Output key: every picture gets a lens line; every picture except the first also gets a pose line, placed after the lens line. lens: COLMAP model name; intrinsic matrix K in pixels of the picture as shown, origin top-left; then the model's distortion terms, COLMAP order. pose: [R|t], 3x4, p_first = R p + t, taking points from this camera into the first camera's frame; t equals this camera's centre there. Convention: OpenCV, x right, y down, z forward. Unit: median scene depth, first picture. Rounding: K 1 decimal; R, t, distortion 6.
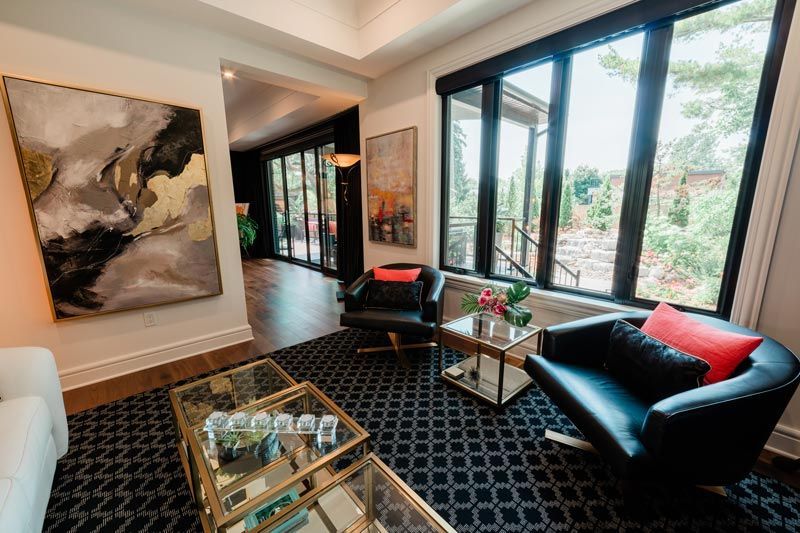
lens RADIAL K [[316.0, 0, 401.4], [0, 316.0, 265.2], [0, 0, 1]] dist [-0.000033, -0.000066]
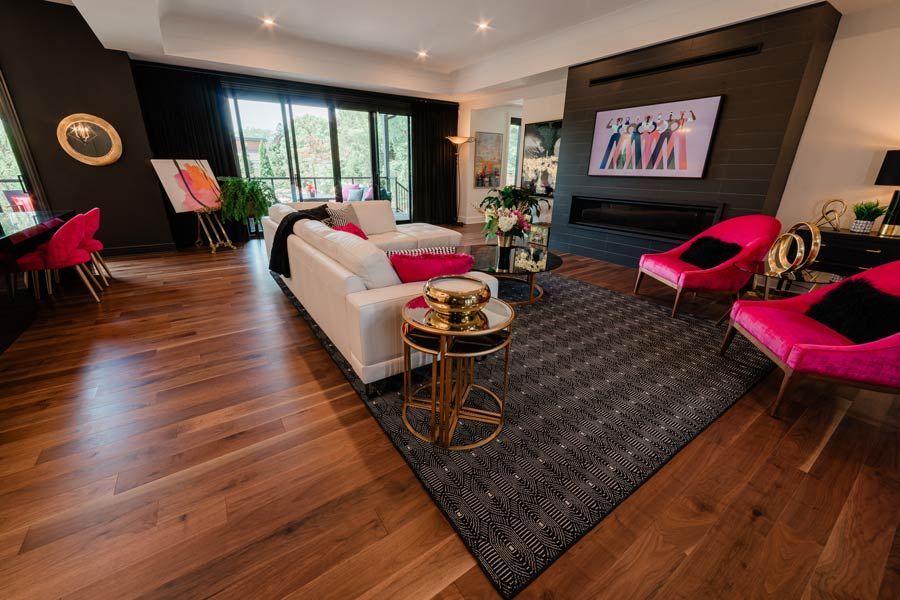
lens RADIAL K [[355.5, 0, 446.9], [0, 355.5, 300.8], [0, 0, 1]] dist [-0.000033, -0.000066]
pose [[0.143220, -0.343572, 0.928141, -2.592601], [0.179710, 0.931247, 0.316991, -0.164868], [-0.973238, 0.121397, 0.195116, 0.910593]]
